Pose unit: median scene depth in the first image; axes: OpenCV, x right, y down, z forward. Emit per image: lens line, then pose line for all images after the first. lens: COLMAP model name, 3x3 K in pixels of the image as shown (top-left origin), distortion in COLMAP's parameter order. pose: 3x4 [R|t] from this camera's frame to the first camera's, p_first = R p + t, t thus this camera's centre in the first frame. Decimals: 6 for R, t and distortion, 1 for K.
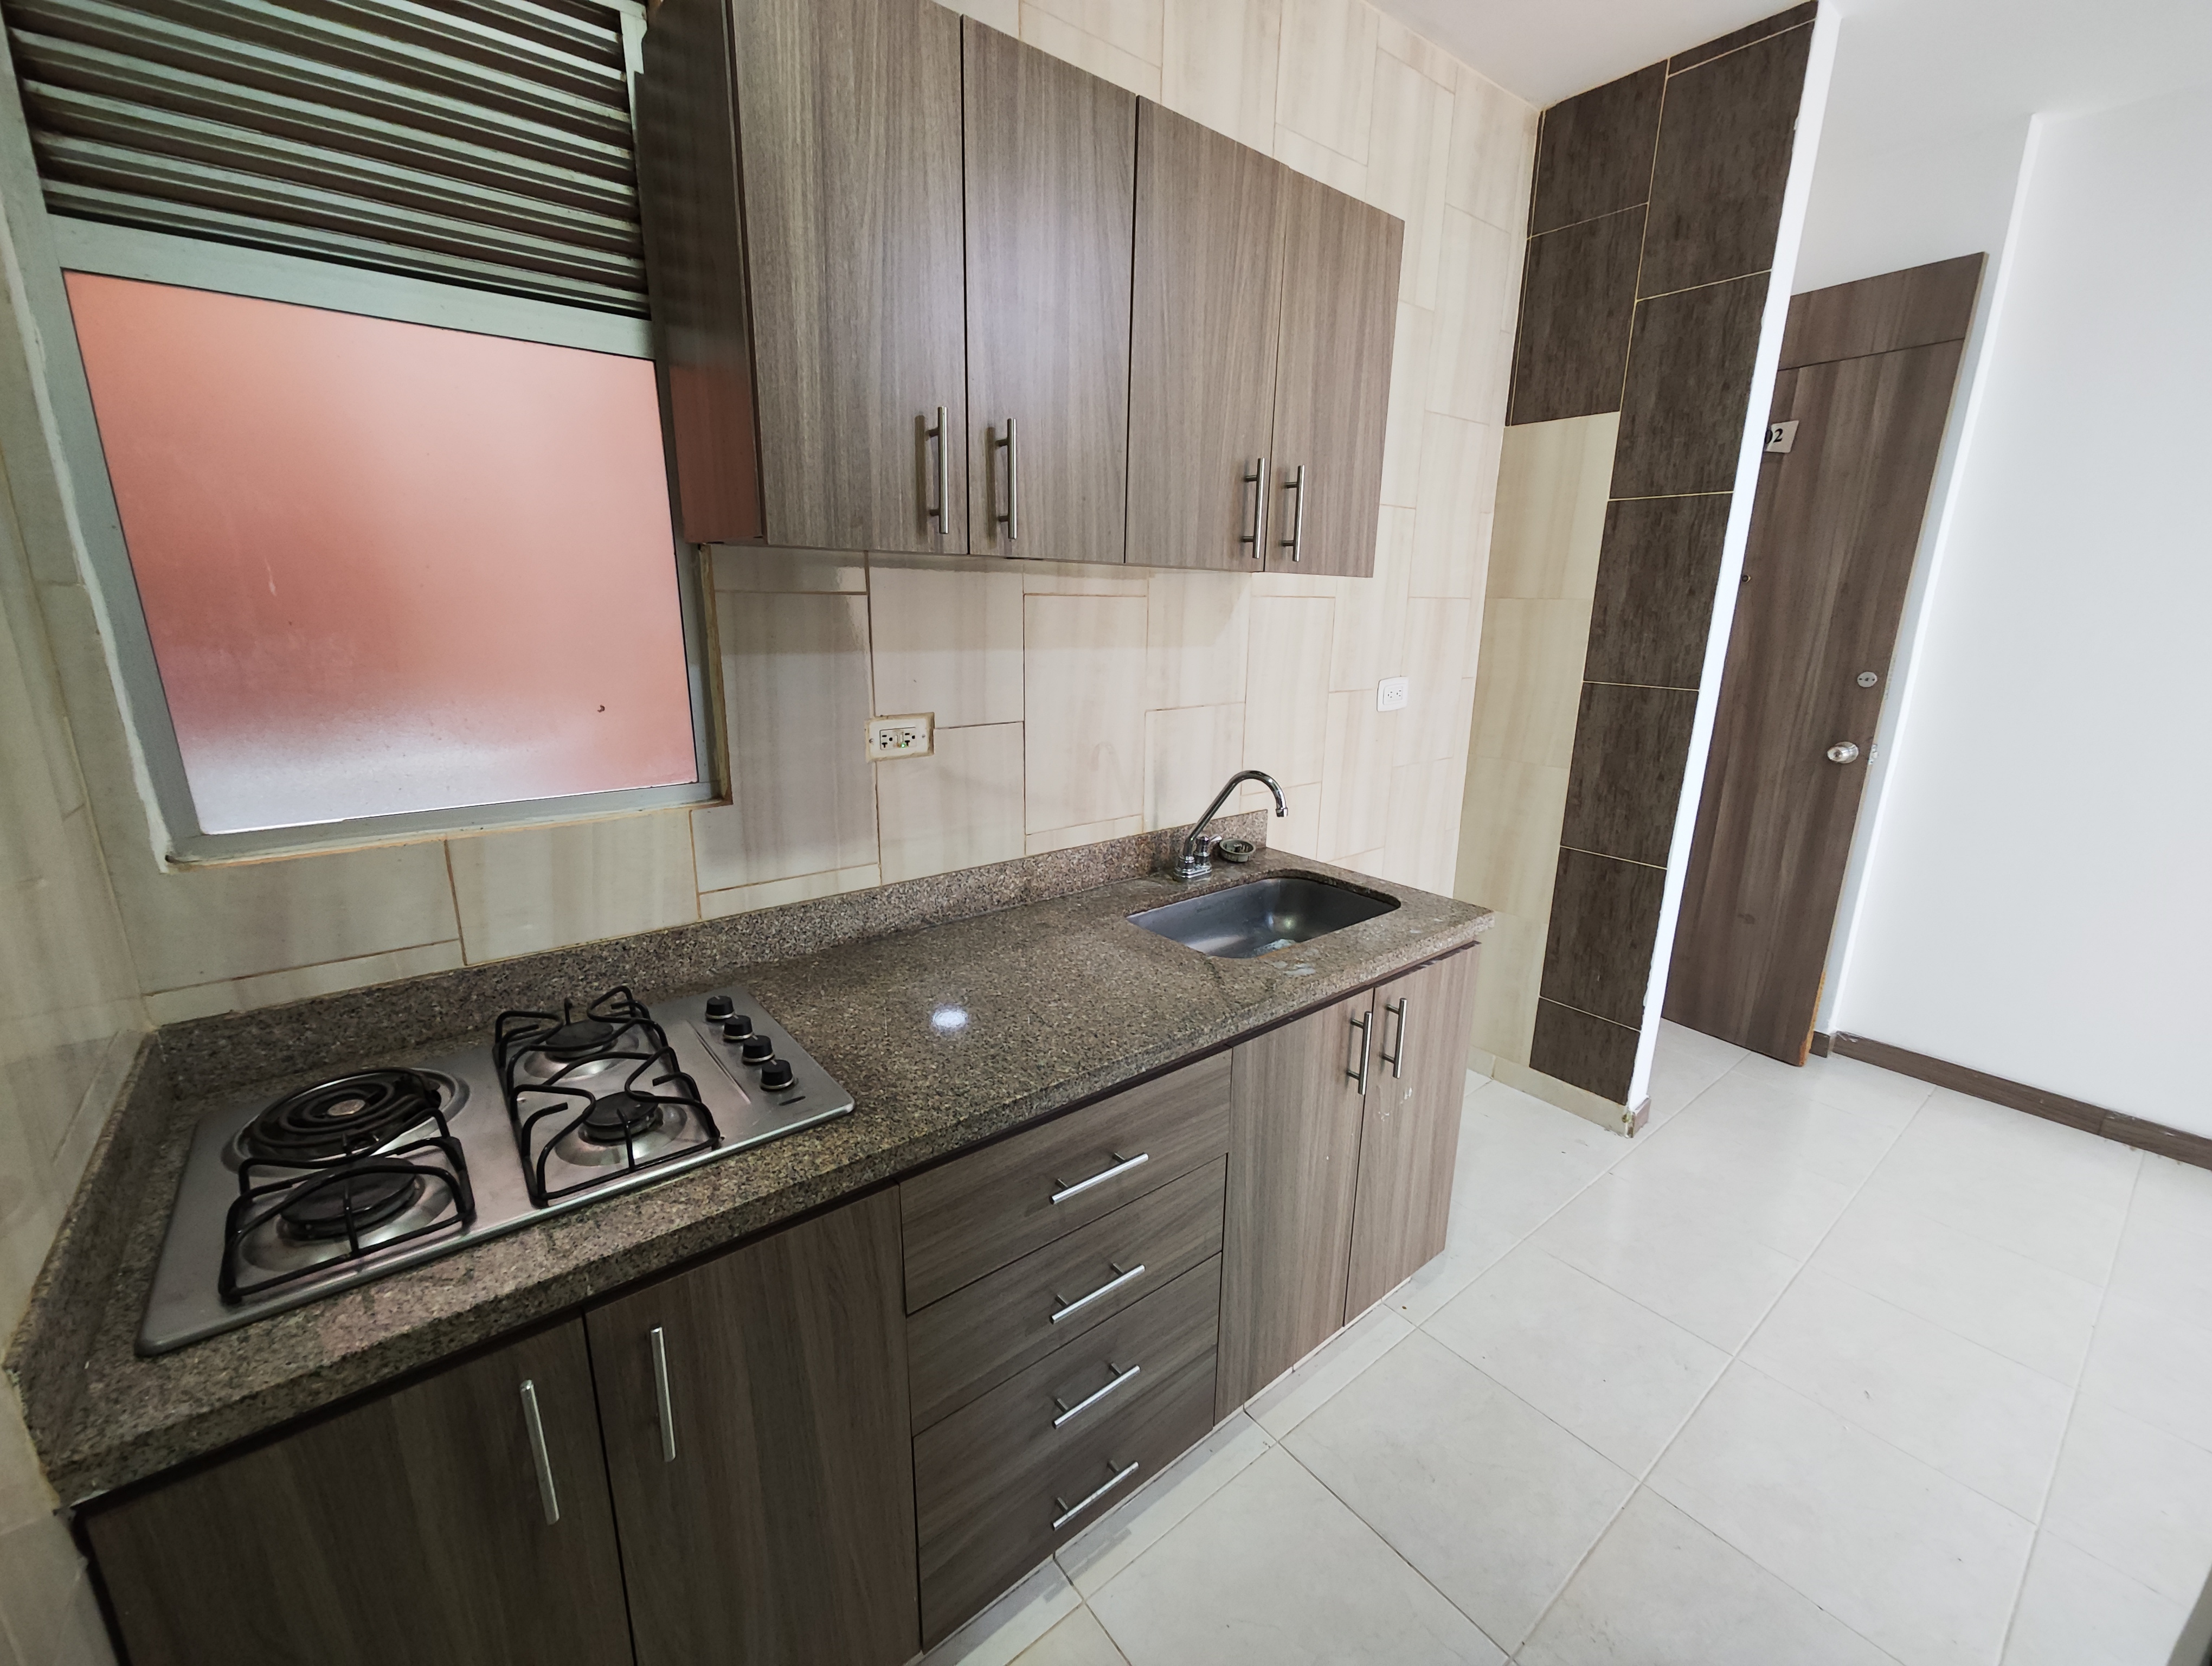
lens RADIAL K [[921.2, 0, 1106.0], [0, 921.2, 833.0], [0, 0, 1]] dist [0.001931, 0.000016]
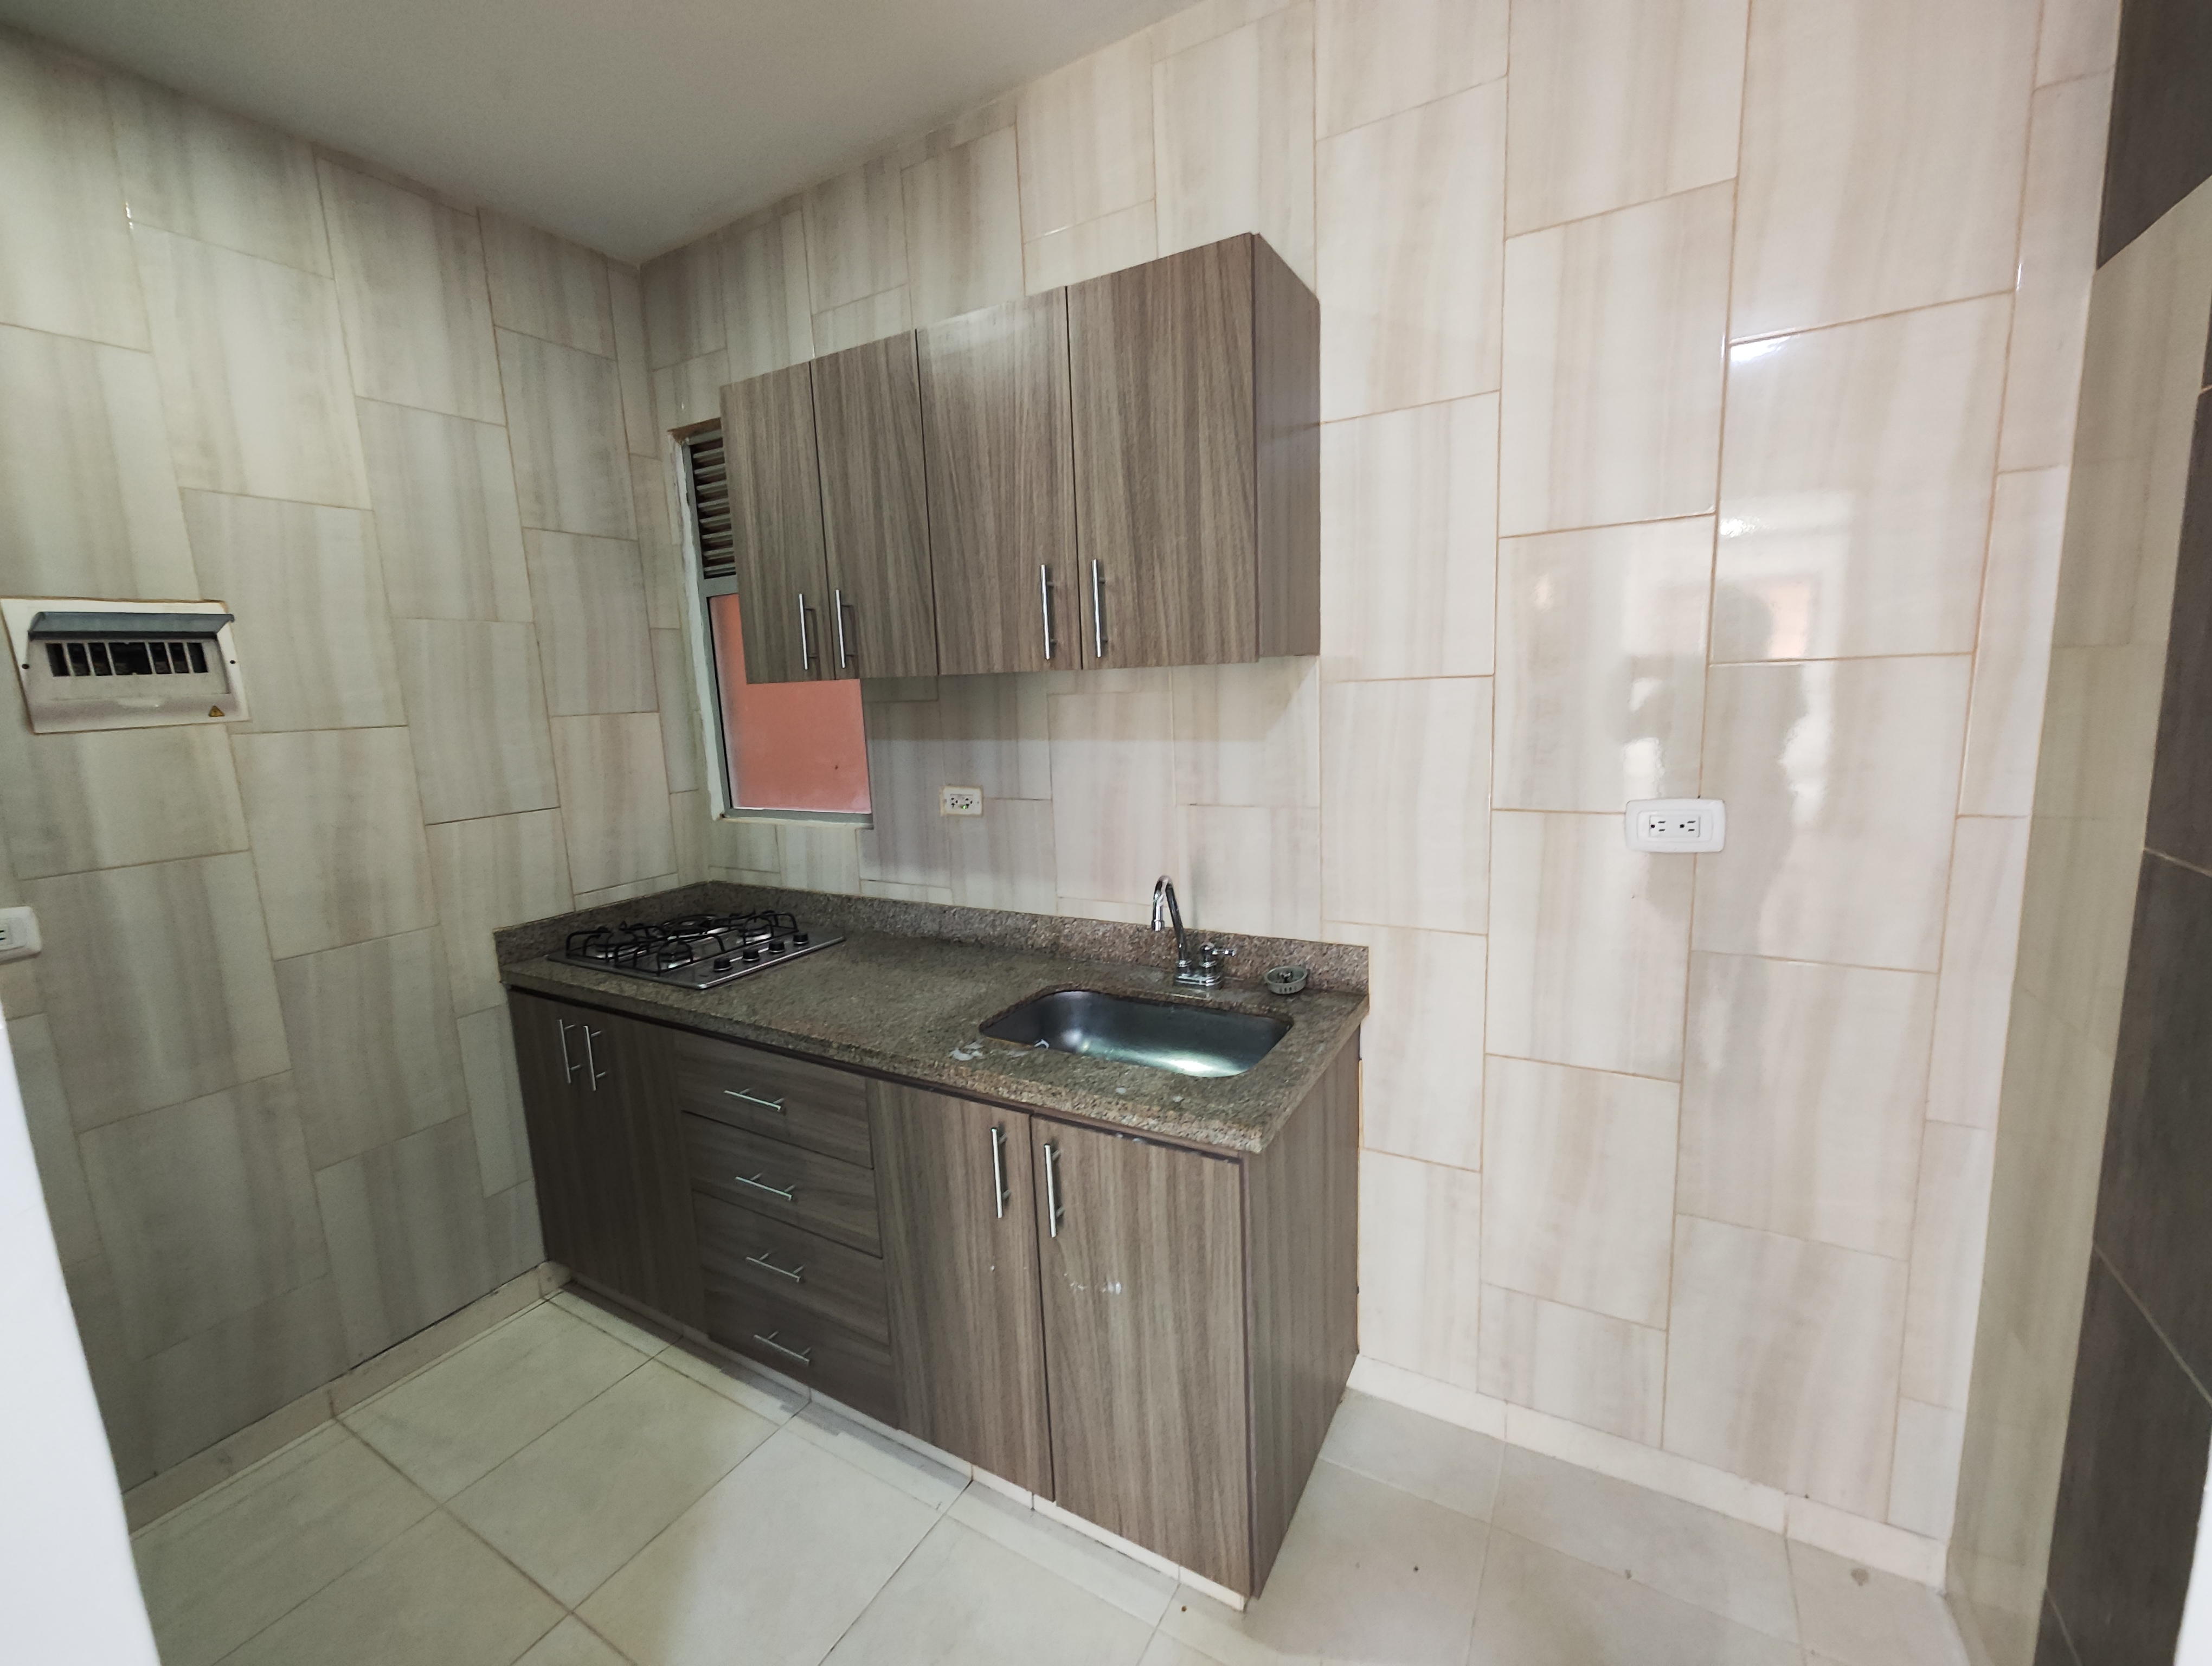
lens RADIAL K [[921.2, 0, 1106.0], [0, 921.2, 833.0], [0, 0, 1]] dist [0.001931, 0.000016]
pose [[0.354624, 0.116012, -0.927784, 1.135927], [-0.187179, 0.980995, 0.051120, -0.167599], [0.916082, 0.155533, 0.369599, 0.691630]]
